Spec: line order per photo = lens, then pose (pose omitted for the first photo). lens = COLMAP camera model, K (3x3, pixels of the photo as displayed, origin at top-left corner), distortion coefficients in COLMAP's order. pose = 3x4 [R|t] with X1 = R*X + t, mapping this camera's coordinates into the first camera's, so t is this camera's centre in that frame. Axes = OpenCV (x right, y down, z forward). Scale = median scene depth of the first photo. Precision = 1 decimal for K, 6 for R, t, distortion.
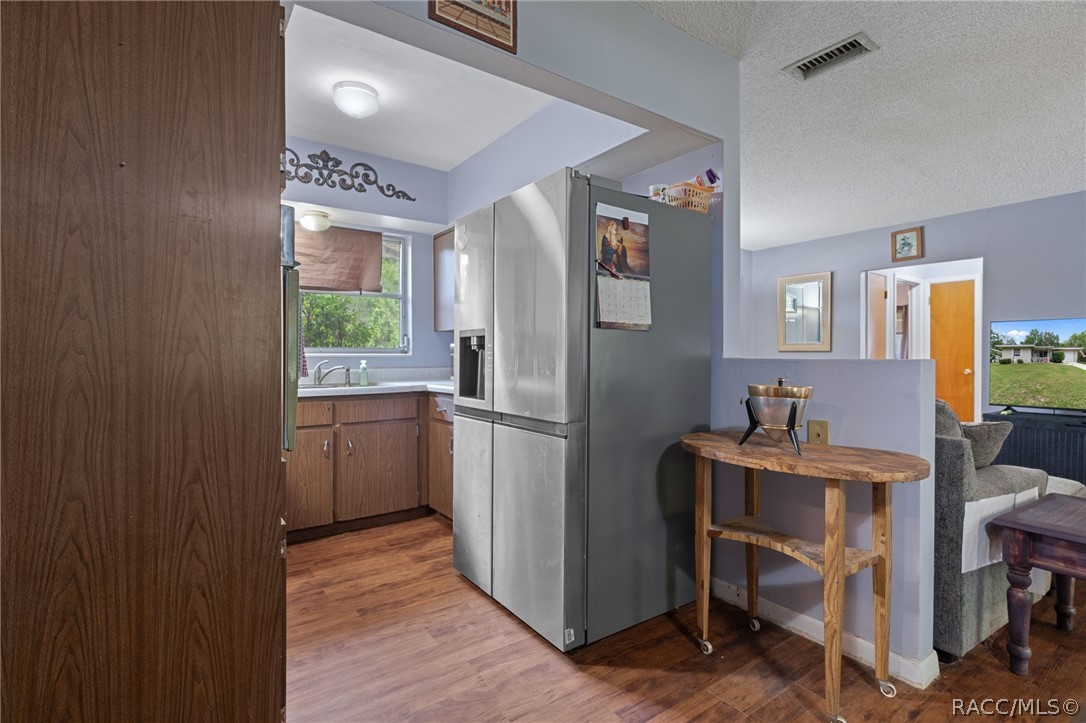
lens RADIAL K [[518.1, 0, 538.4], [0, 518.1, 361.1], [0, 0, 1]] dist [0.004197, -0.001873]
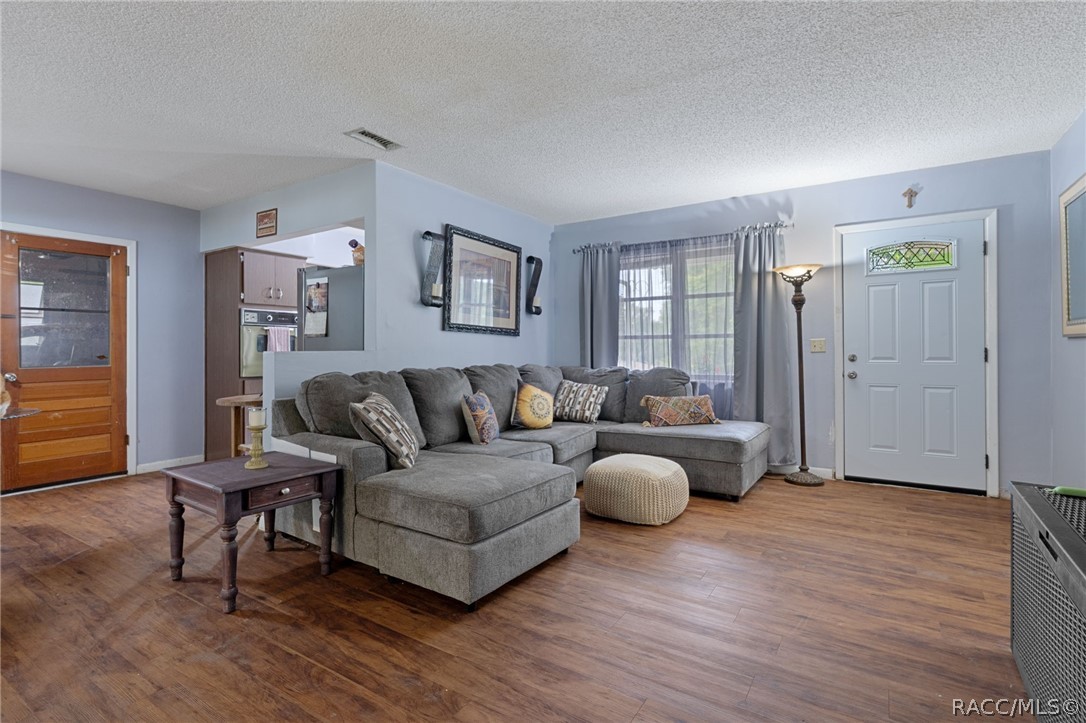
lens RADIAL K [[518.1, 0, 529.0], [0, 518.1, 354.8], [0, 0, 1]] dist [0.004197, -0.001873]
pose [[0.370079, 0.006007, -0.928981, 1.713585], [-0.006933, 0.999969, 0.003704, -0.001357], [0.928974, 0.005070, 0.370110, 0.727791]]
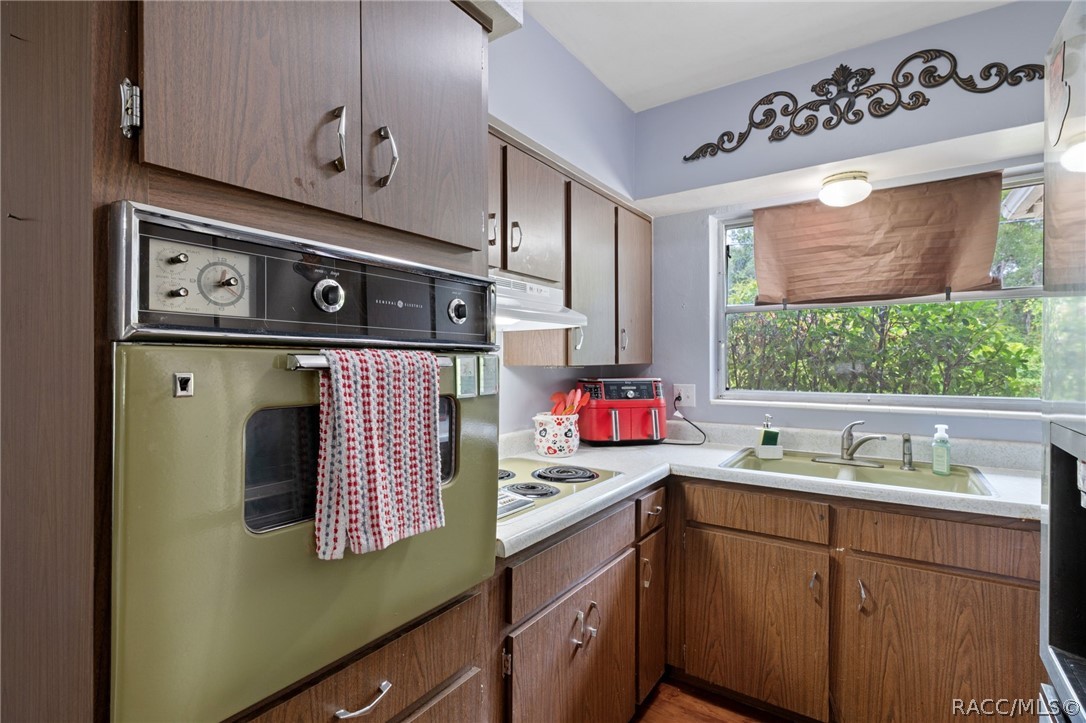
lens RADIAL K [[518.1, 0, 534.8], [0, 518.1, 360.6], [0, 0, 1]] dist [0.004197, -0.001873]
pose [[0.347786, -0.003163, -0.937569, 0.019195], [-0.008249, 0.999945, -0.006433, -0.078694], [0.937538, 0.009972, 0.347741, 0.564157]]
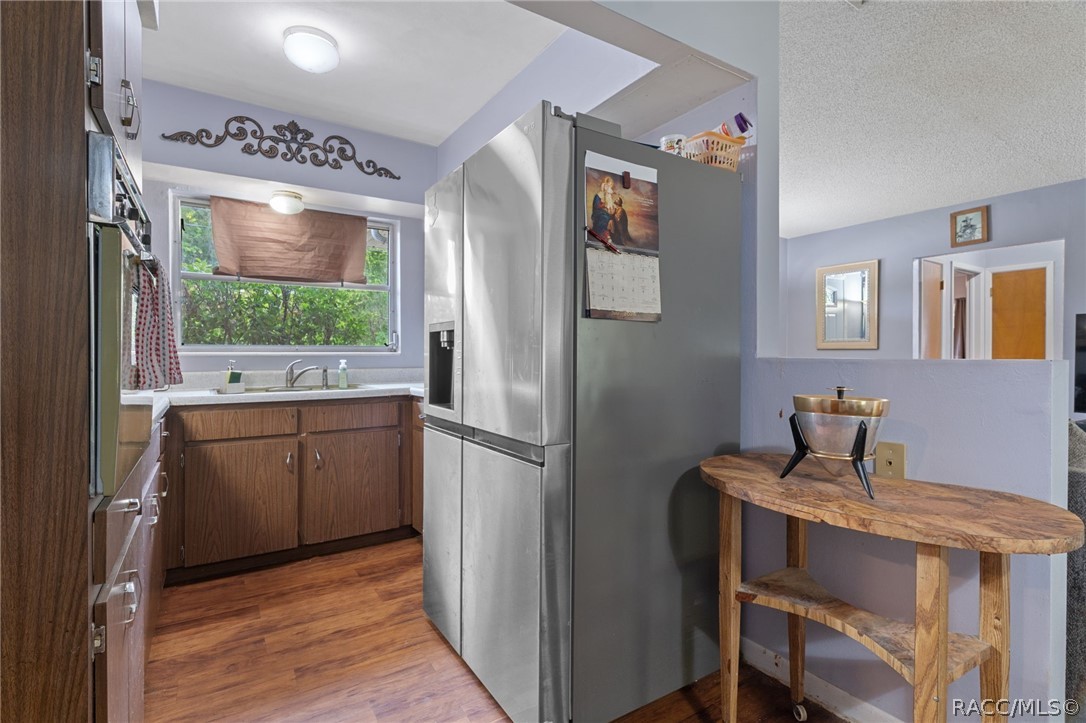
lens RADIAL K [[518.1, 0, 537.3], [0, 518.1, 360.0], [0, 0, 1]] dist [0.004197, -0.001873]
pose [[0.998623, 0.000166, -0.052453, 0.056353], [-0.000095, 0.999999, 0.001346, -0.002755], [0.052453, -0.001339, 0.998623, 0.169709]]
